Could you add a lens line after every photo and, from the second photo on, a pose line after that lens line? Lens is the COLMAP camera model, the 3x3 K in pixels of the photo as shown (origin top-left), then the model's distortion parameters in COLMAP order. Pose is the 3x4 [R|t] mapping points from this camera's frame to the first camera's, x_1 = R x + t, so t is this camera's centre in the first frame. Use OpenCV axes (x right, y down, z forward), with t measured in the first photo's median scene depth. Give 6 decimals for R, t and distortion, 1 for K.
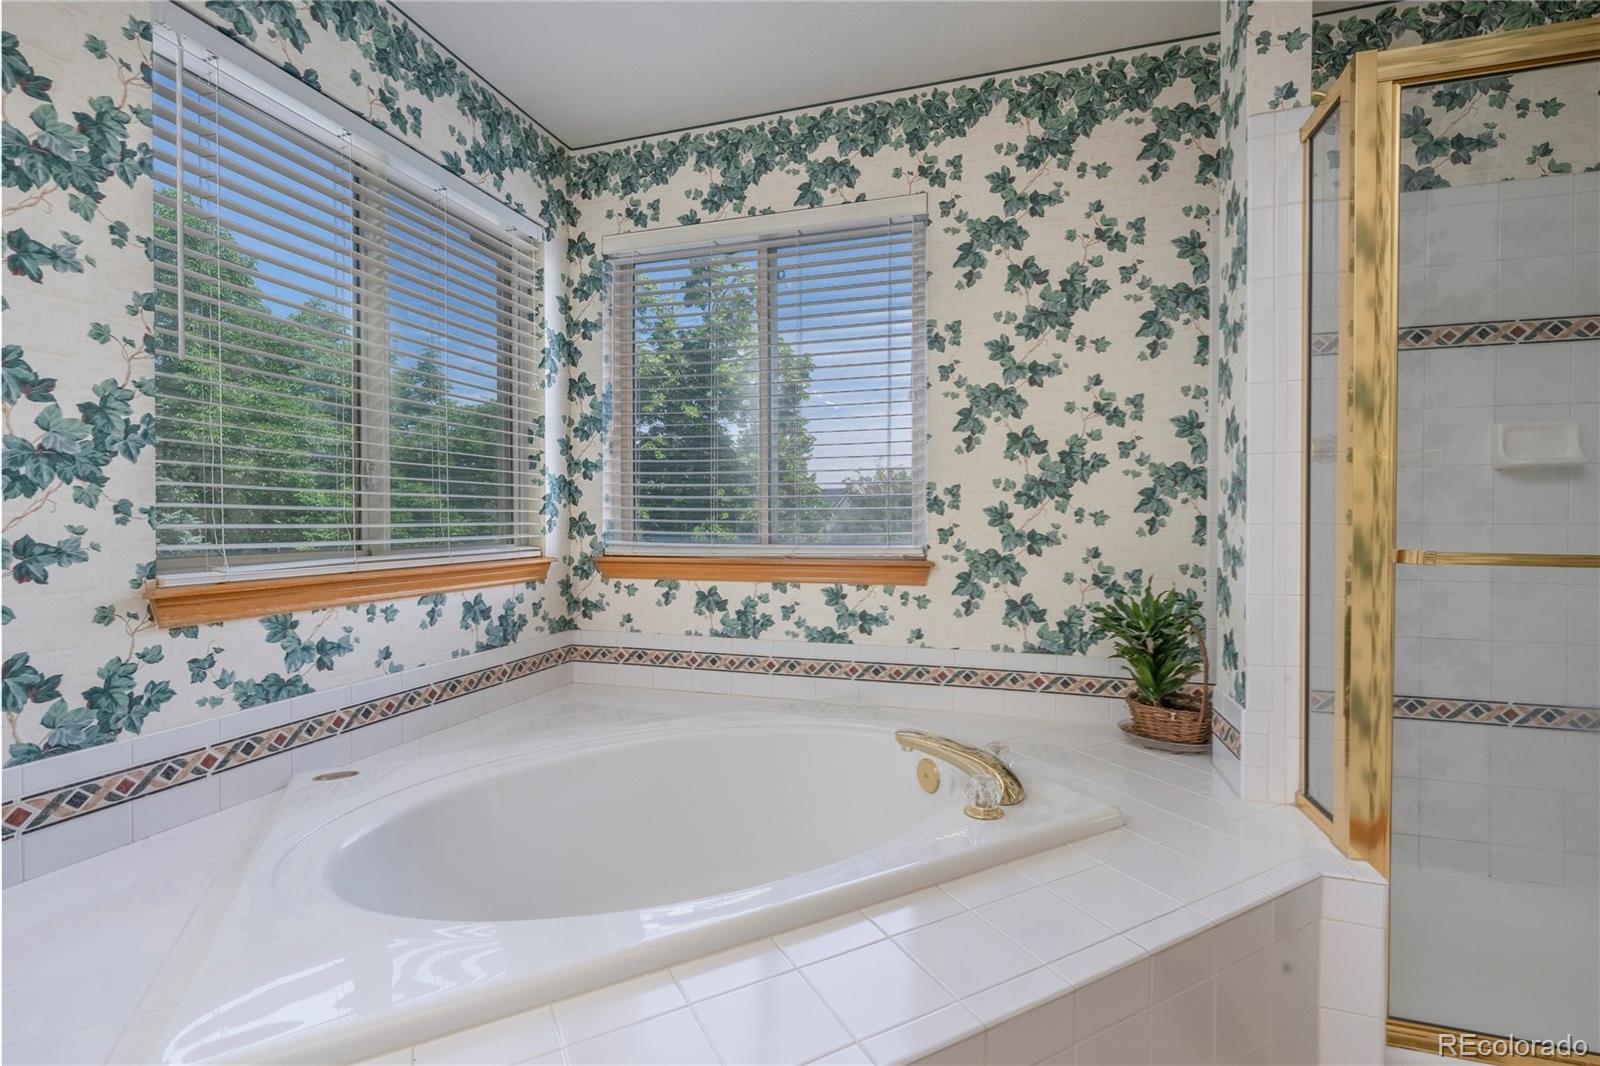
lens RADIAL K [[707.8, 0, 795.5], [0, 707.8, 508.4], [0, 0, 1]] dist [-0.000521, 0.000028]
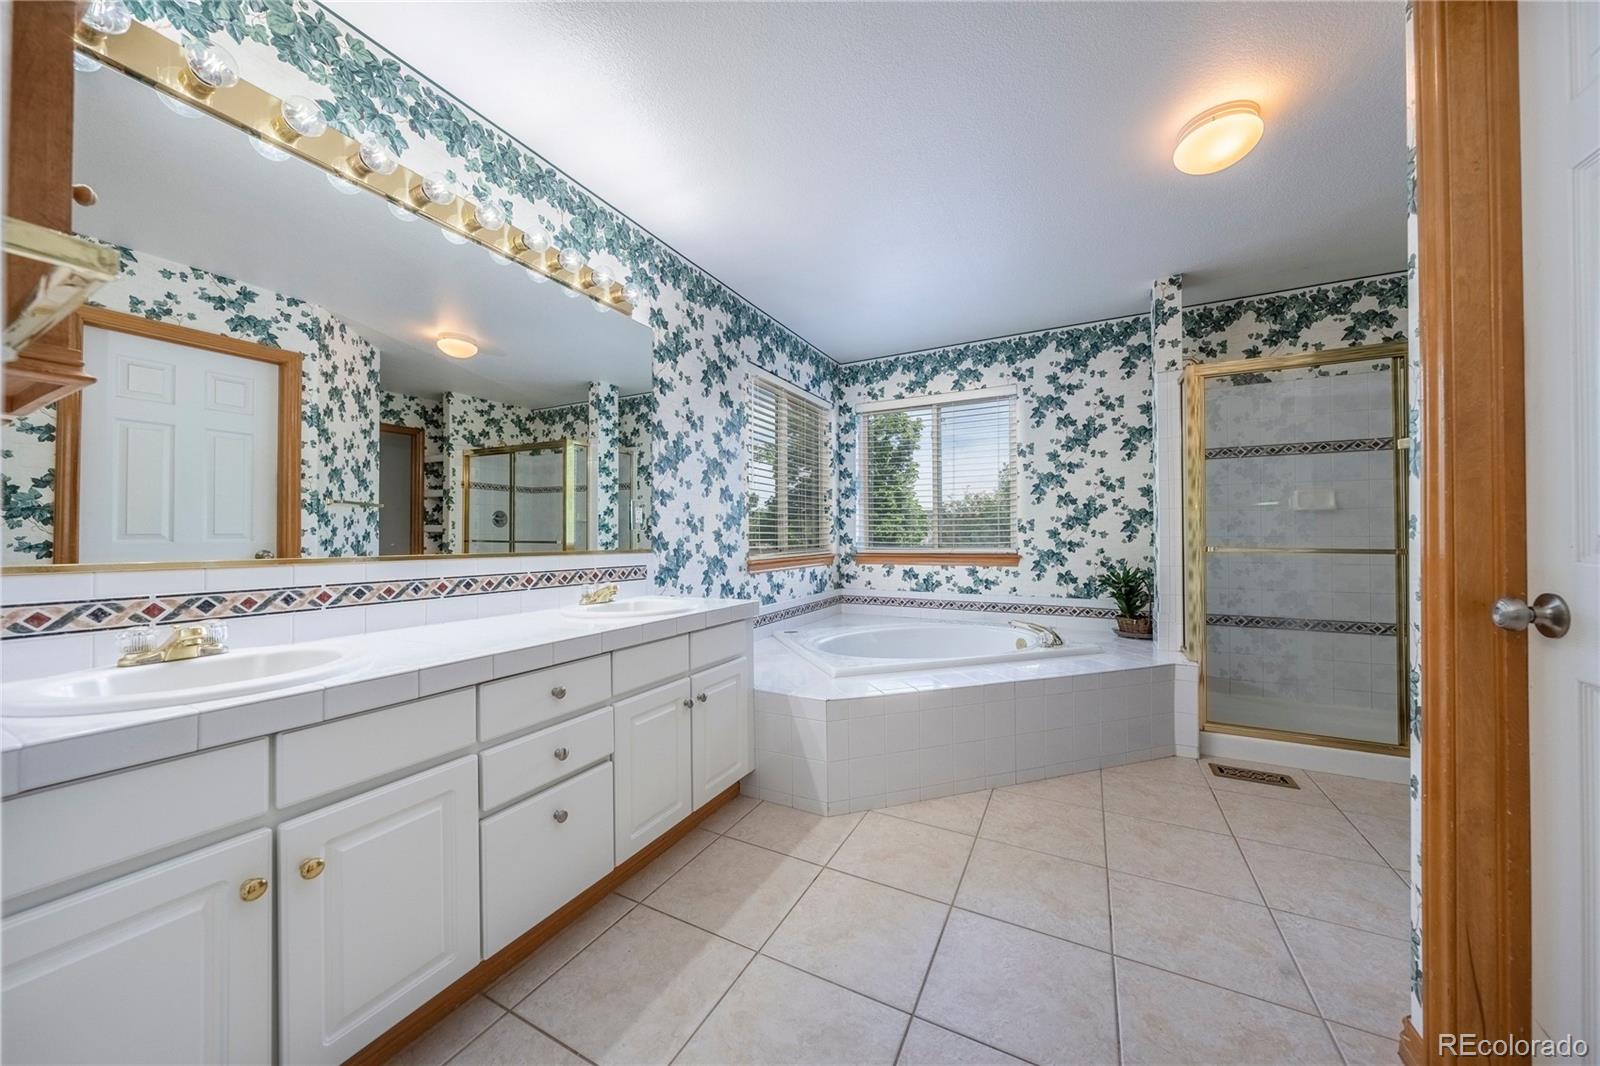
lens RADIAL K [[546.3, 0, 796.1], [0, 546.3, 523.0], [0, 0, 1]] dist [-0.000457, -0.000015]
pose [[0.983675, -0.009512, -0.179704, -0.182440], [0.008617, 0.999946, -0.005757, -0.019448], [0.179749, 0.004115, 0.983704, -0.767691]]
